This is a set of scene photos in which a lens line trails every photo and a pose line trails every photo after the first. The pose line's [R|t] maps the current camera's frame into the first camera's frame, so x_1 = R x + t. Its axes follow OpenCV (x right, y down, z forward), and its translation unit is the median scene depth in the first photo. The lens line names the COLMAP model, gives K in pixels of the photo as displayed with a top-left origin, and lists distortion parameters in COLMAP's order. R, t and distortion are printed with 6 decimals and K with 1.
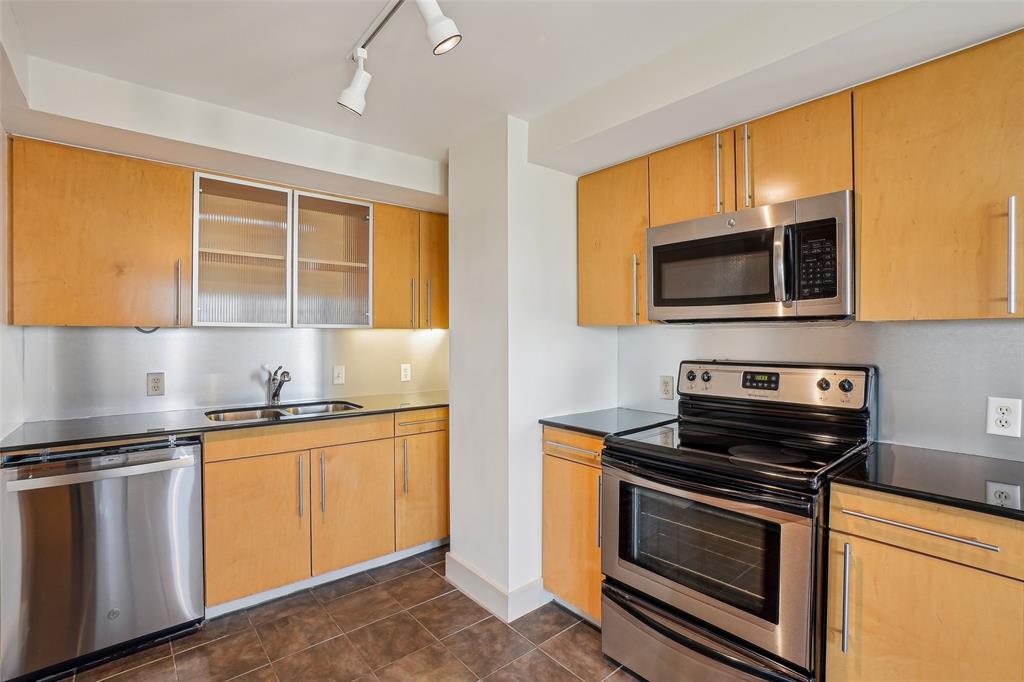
lens RADIAL K [[475.5, 0, 509.0], [0, 475.5, 337.7], [0, 0, 1]] dist [-0.057472, 0.019039]
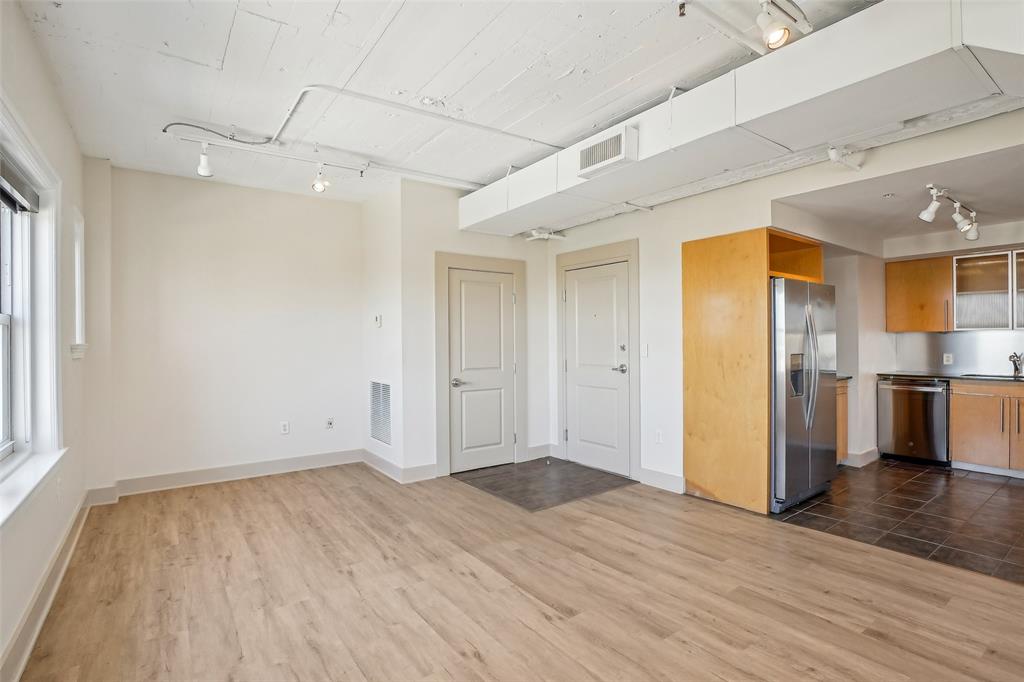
lens RADIAL K [[501.1, 0, 517.9], [0, 501.1, 338.3], [0, 0, 1]] dist [-0.061777, 0.000889]
pose [[-0.070786, -0.005823, -0.997475, 1.633420], [0.004155, 0.999973, -0.006133, 0.014828], [0.997483, -0.004578, -0.070760, -0.834190]]
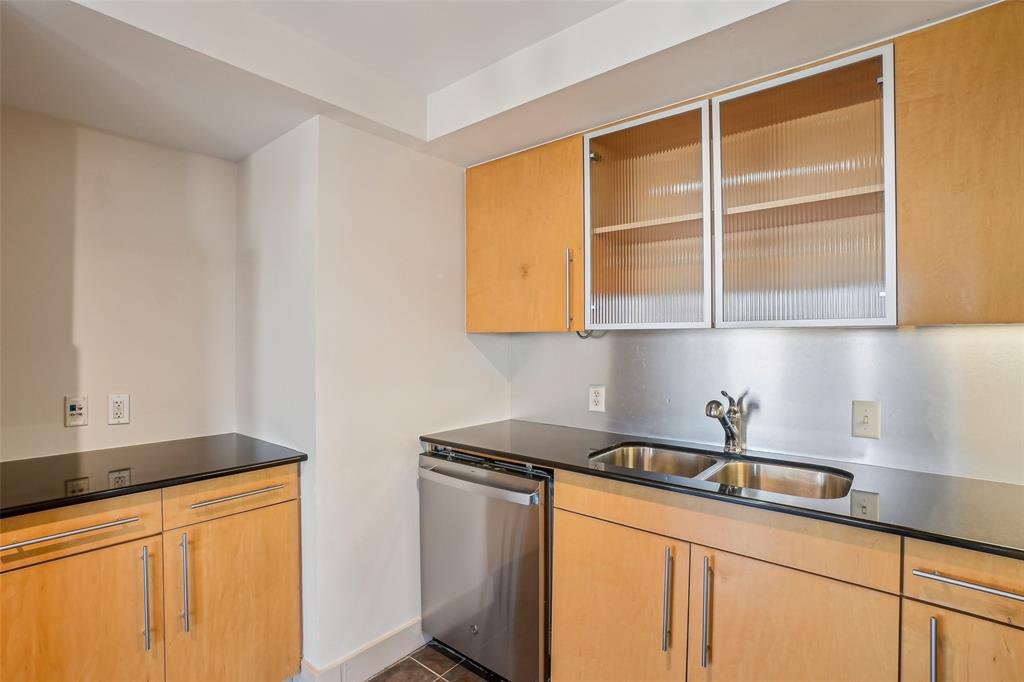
lens RADIAL K [[483.5, 0, 480.4], [0, 483.5, 343.3], [0, 0, 1]] dist [-0.062261, 0.022027]
pose [[0.155741, 0.003884, -0.987790, 0.104317], [-0.001506, 0.999992, 0.003694, -0.004818], [0.987797, 0.000913, 0.155746, 0.709294]]
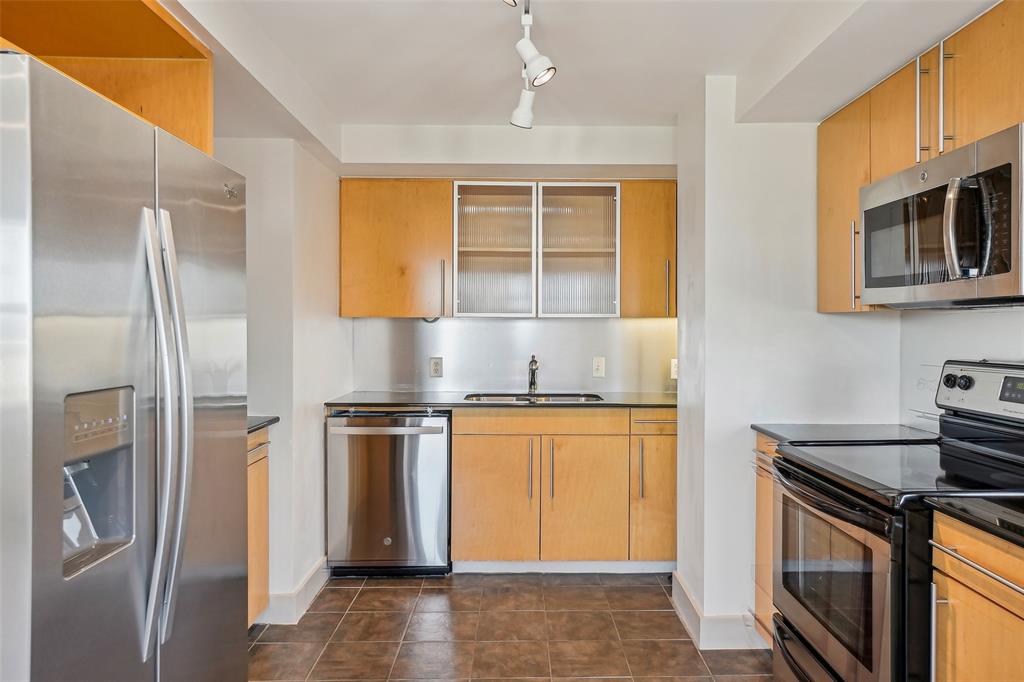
lens RADIAL K [[688.5, 0, 516.1], [0, 688.5, 329.7], [0, 0, 1]] dist [-0.003105, -0.000983]
pose [[0.773863, 0.004937, -0.633334, 0.526770], [-0.004548, 0.999987, 0.002239, 0.002901], [0.633337, 0.001148, 0.773876, -0.221706]]
